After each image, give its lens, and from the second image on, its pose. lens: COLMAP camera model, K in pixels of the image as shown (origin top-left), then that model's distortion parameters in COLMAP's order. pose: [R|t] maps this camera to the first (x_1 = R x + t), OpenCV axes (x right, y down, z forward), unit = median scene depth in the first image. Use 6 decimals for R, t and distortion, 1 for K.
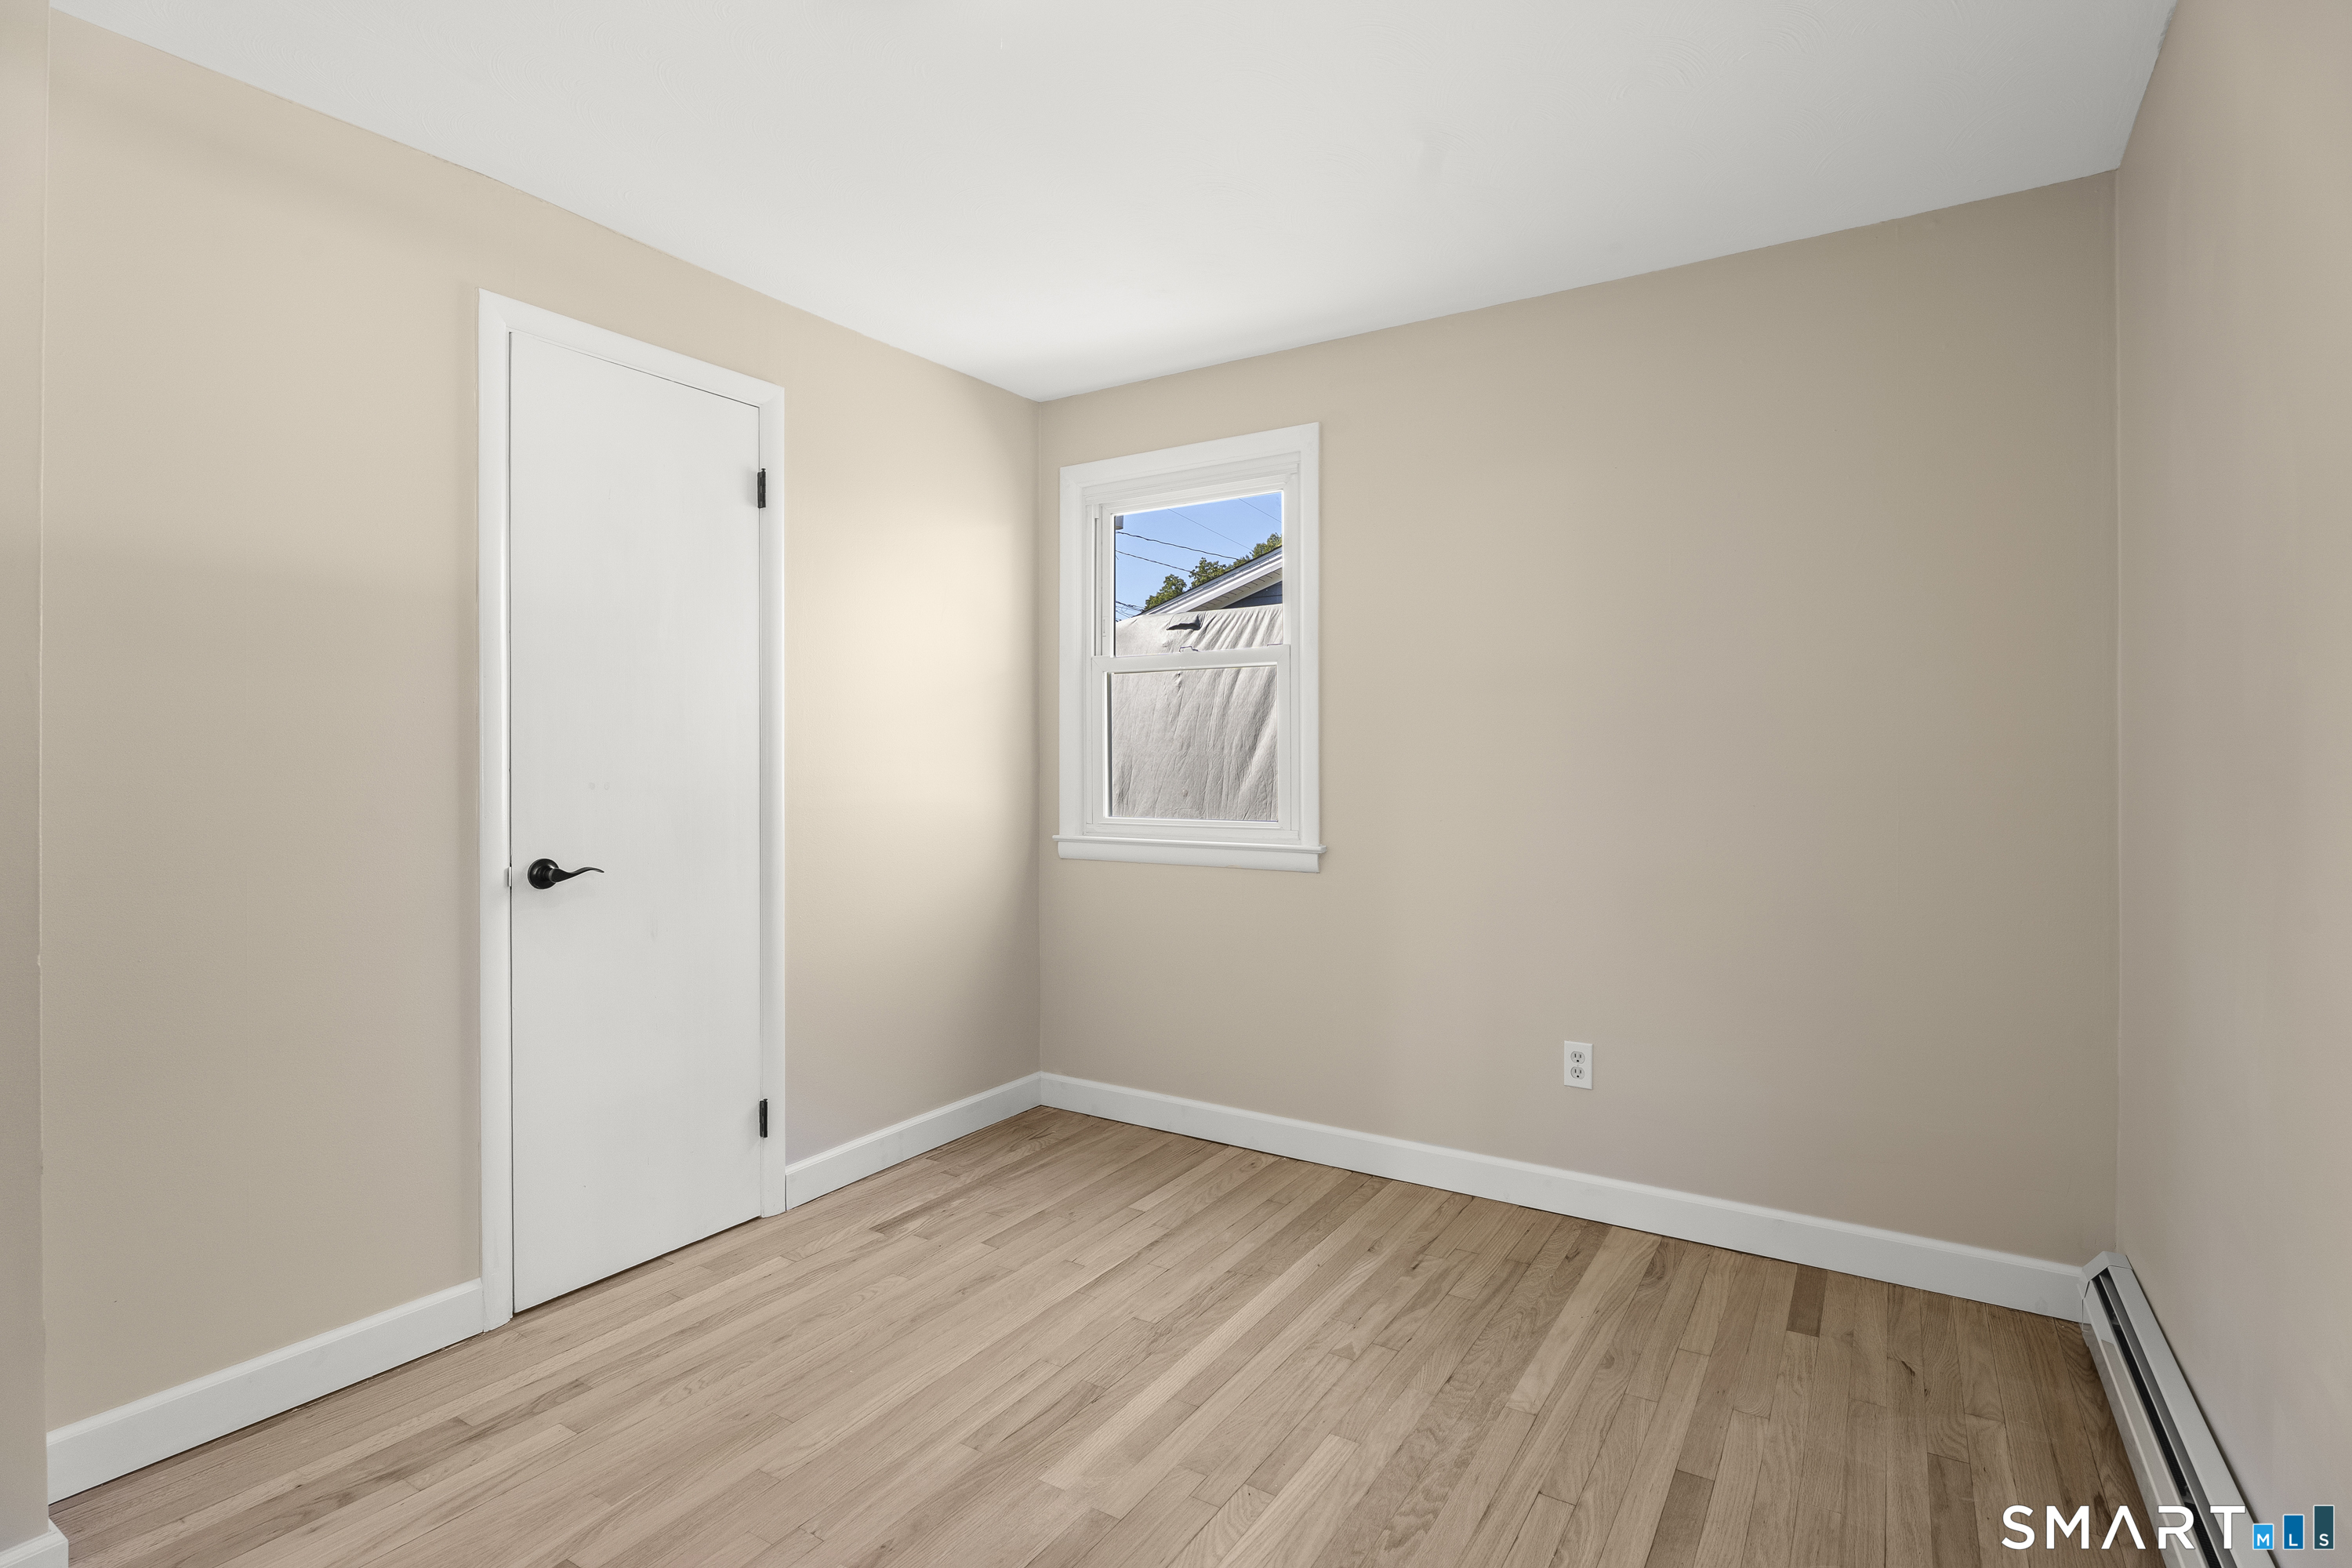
lens RADIAL K [[1139.1, 0, 1172.8], [0, 1139.1, 773.4], [0, 0, 1]] dist [-0.003092, -0.000797]
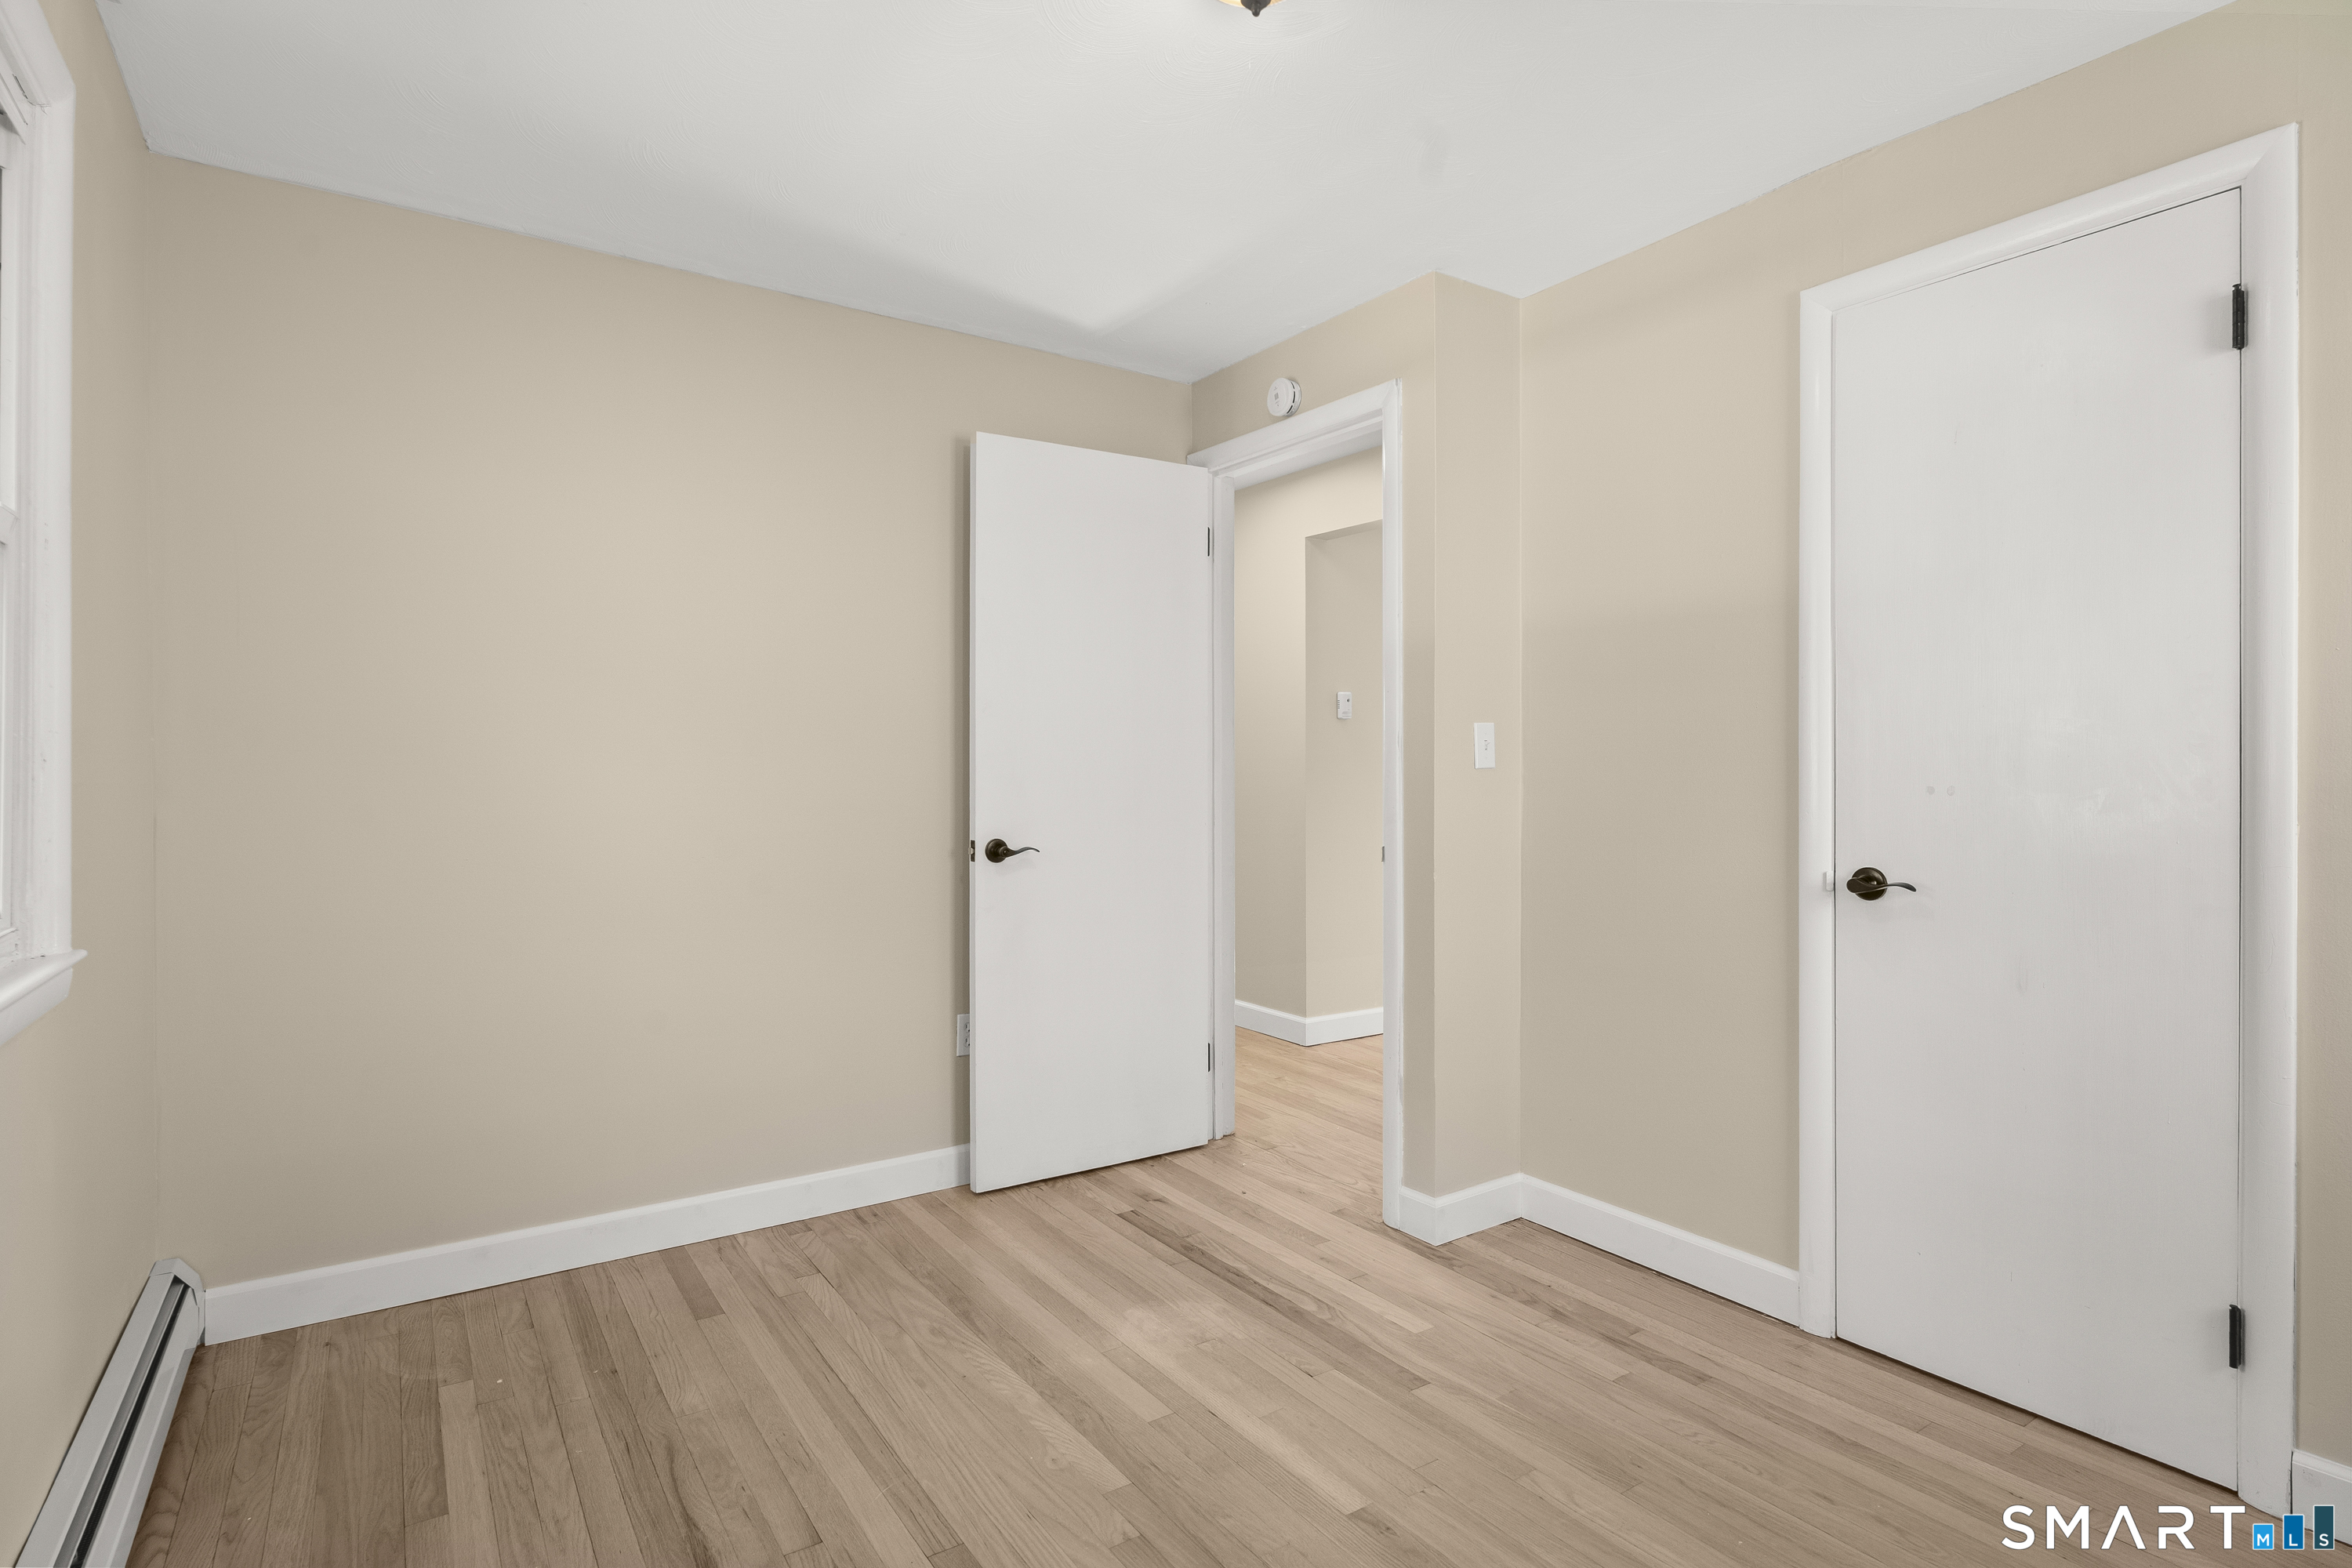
lens RADIAL K [[1175.0, 0, 1176.5], [0, 1175.0, 789.9], [0, 0, 1]] dist [0.014358, -0.011195]
pose [[-0.399293, 0.018204, -0.916643, 0.567836], [-0.008082, 0.999694, 0.023374, -0.005702], [0.916788, 0.016741, -0.399024, 0.904853]]
